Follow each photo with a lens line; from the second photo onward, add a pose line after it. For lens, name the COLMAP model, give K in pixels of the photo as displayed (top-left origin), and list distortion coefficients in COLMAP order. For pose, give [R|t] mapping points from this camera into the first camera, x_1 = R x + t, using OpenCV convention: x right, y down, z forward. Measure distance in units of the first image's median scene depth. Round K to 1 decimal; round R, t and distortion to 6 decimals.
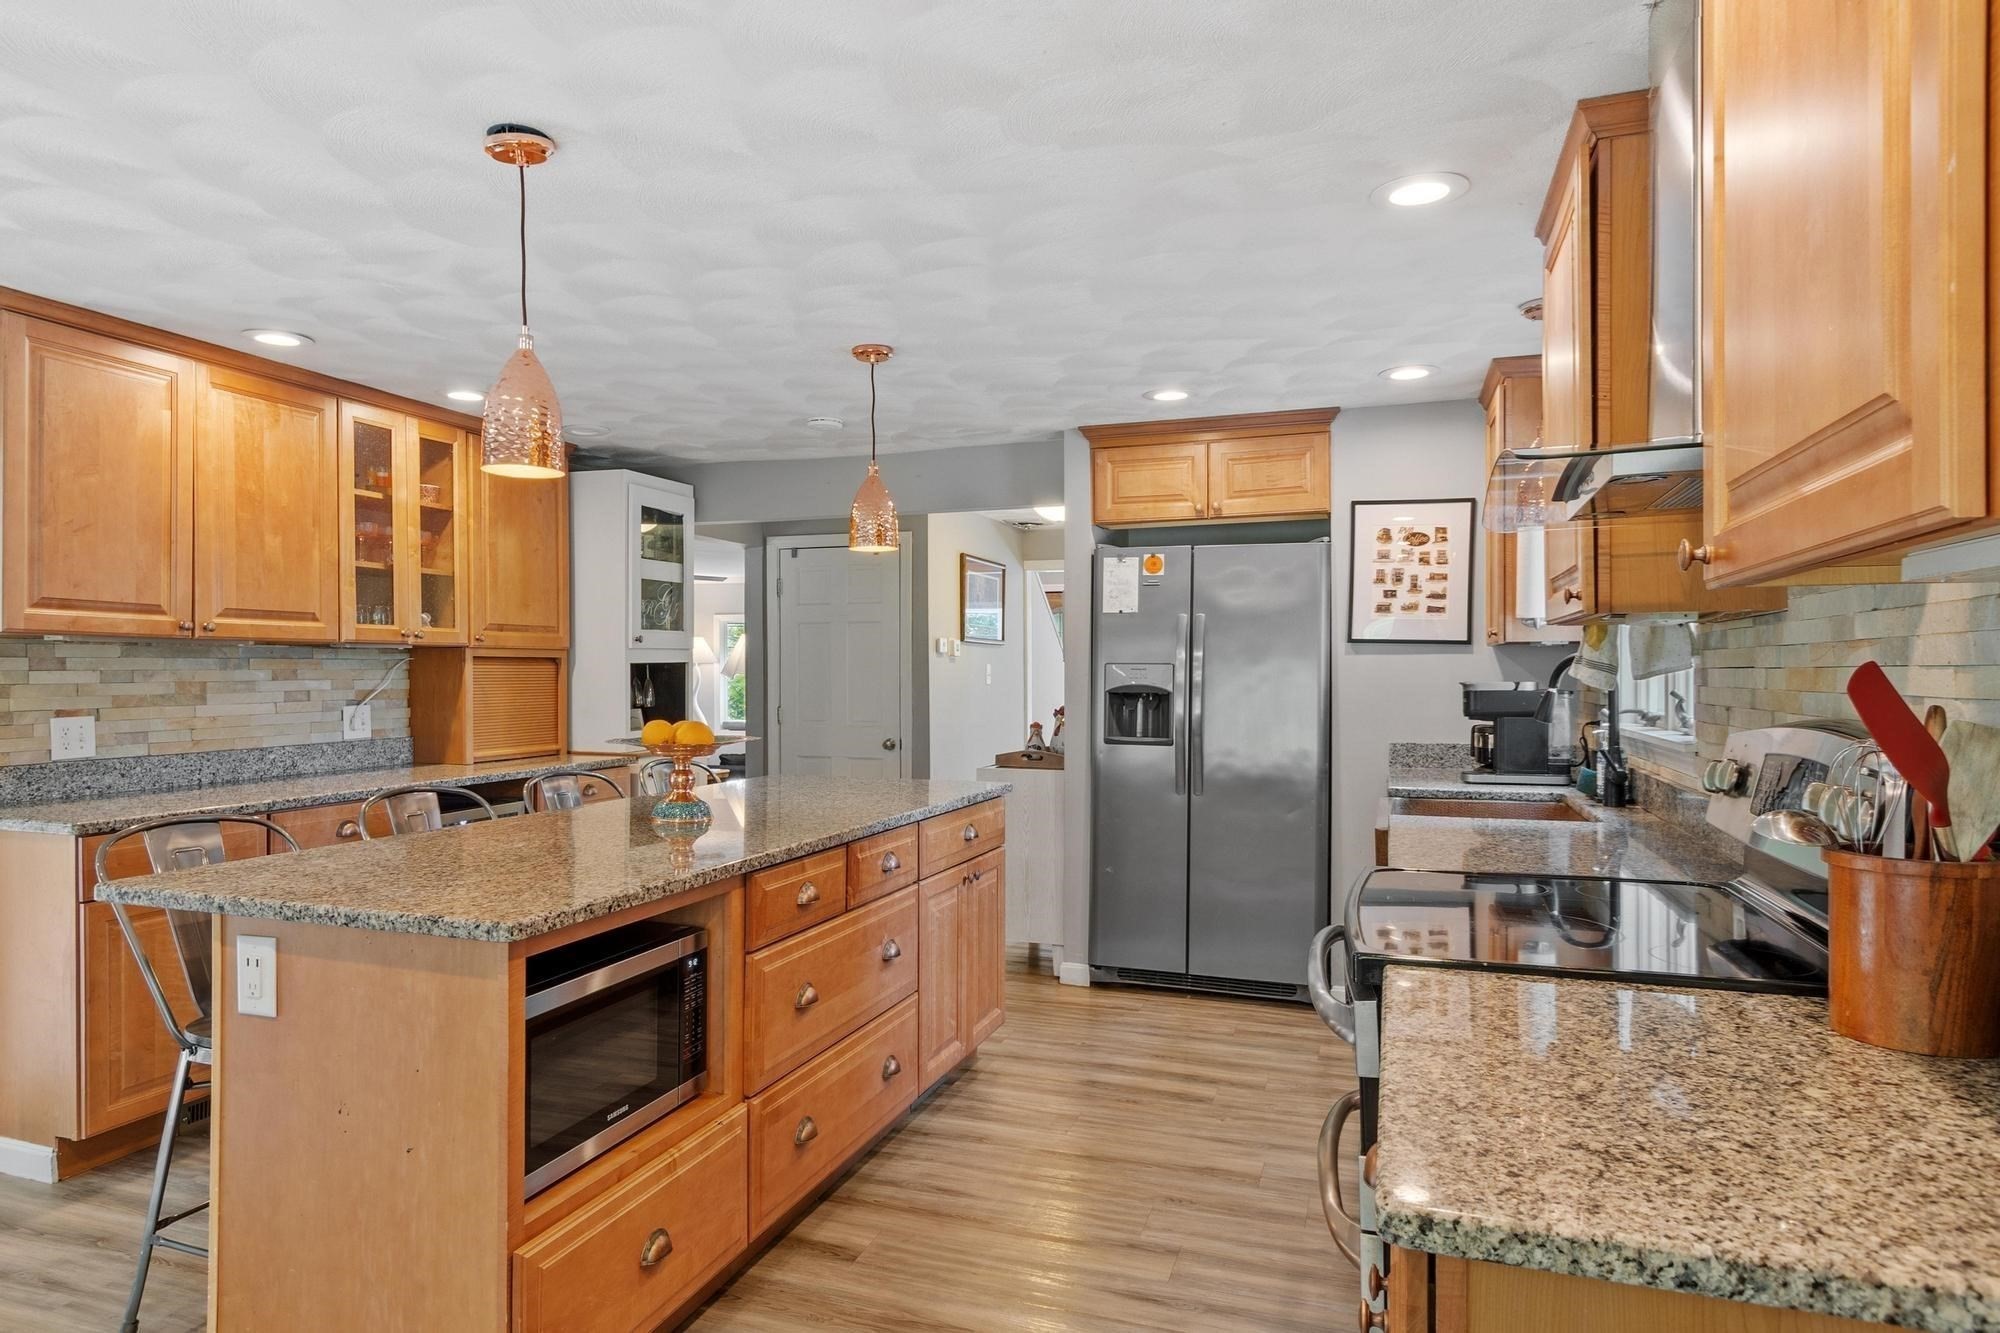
lens RADIAL K [[1236.9, 0, 996.9], [0, 1236.9, 675.3], [0, 0, 1]] dist [0.021036, 0.000041]
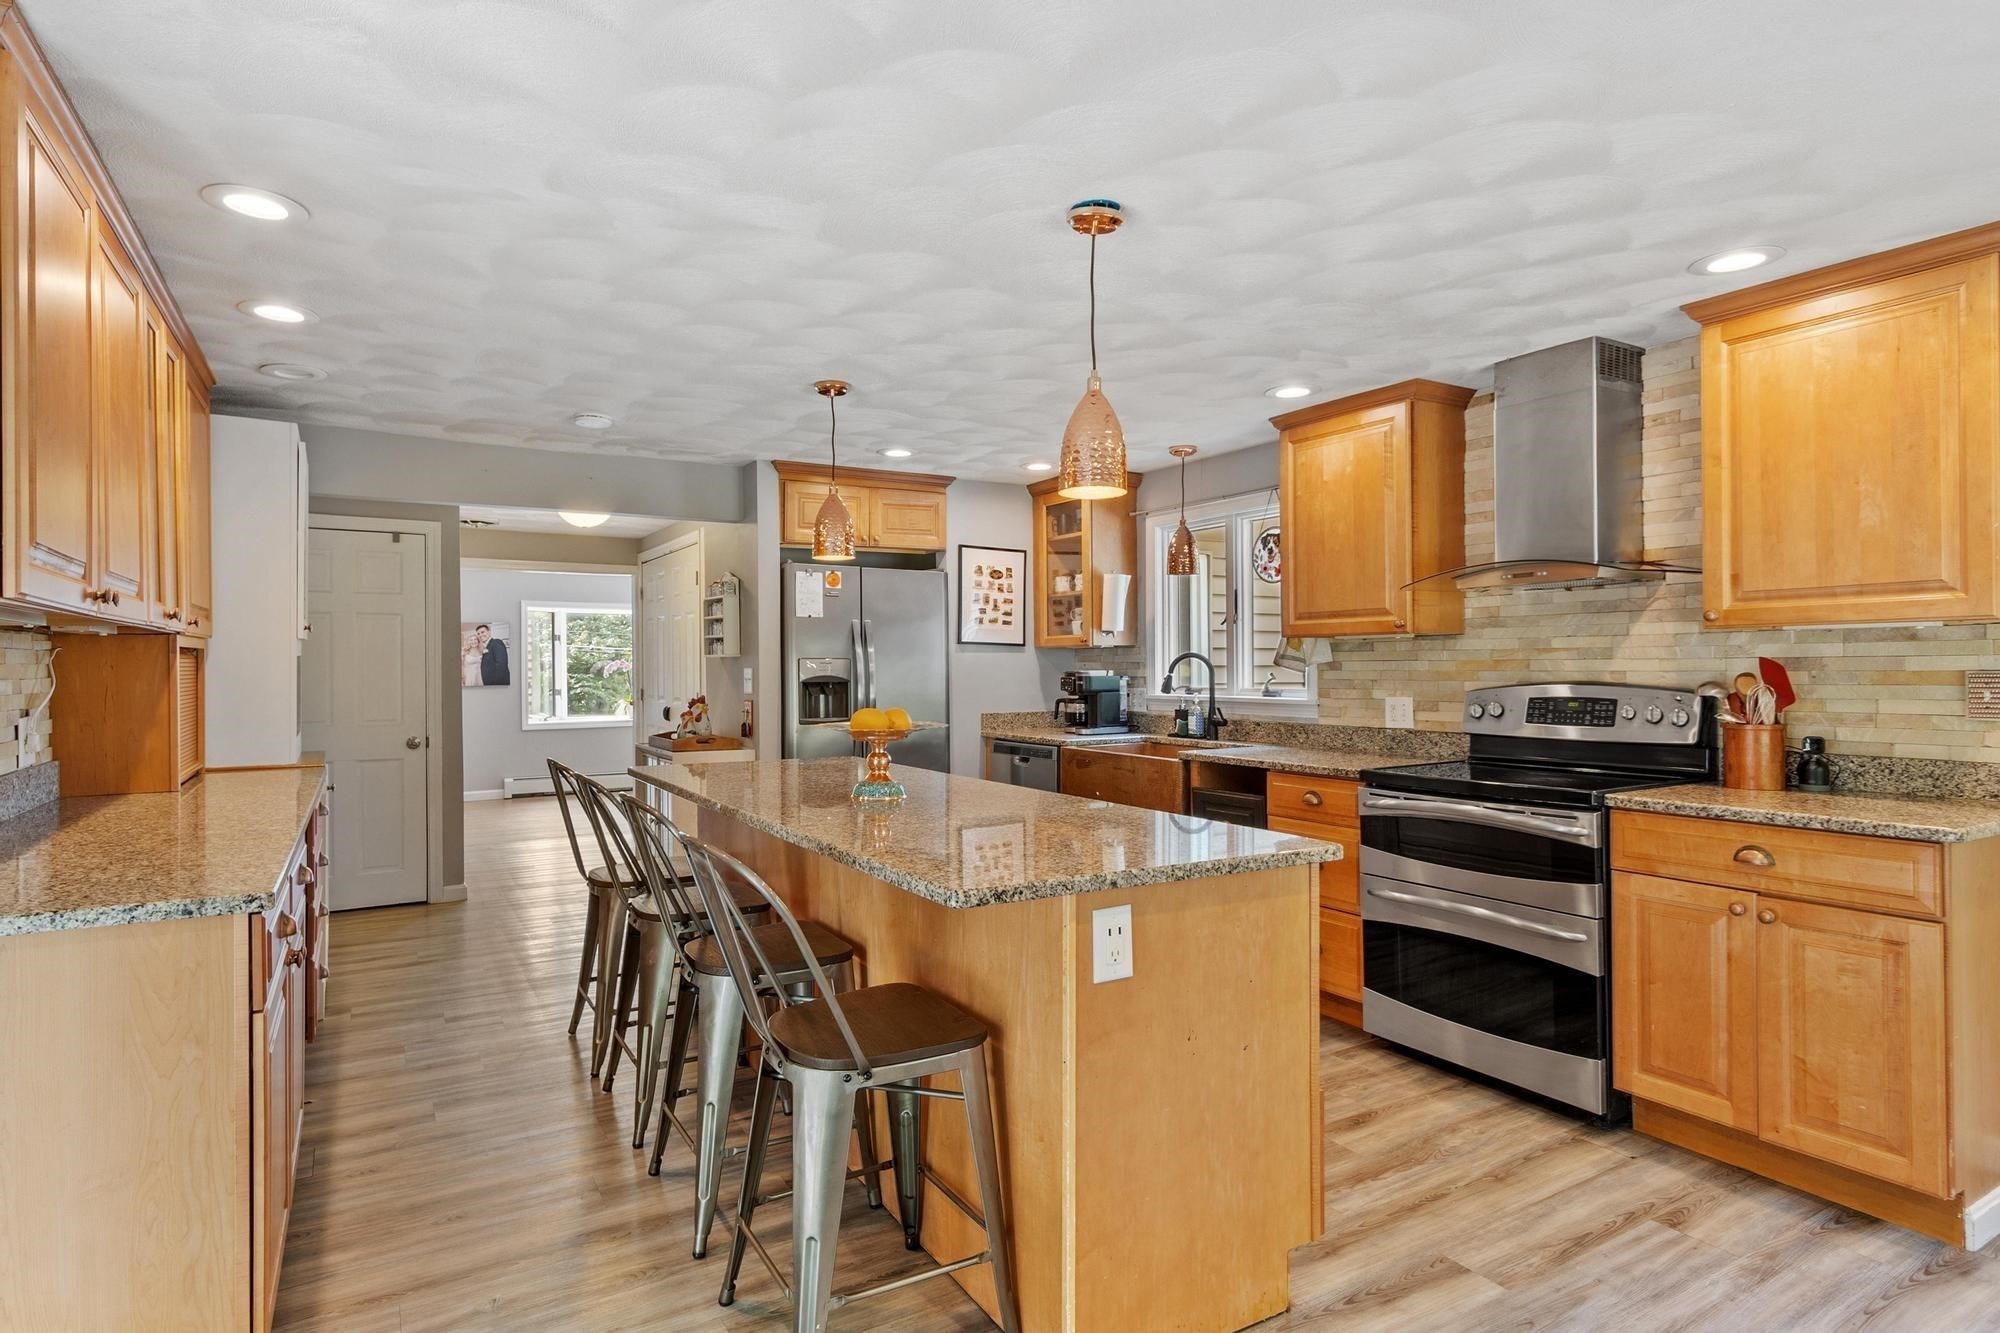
lens RADIAL K [[1012.7, 0, 1002.8], [0, 1012.7, 655.9], [0, 0, 1]] dist [0.001724, 0.000072]
pose [[0.640748, 0.004644, 0.767737, -0.580990], [0.006348, 0.999915, -0.011347, 0.000614], [-0.767725, 0.012144, 0.640665, 0.222169]]
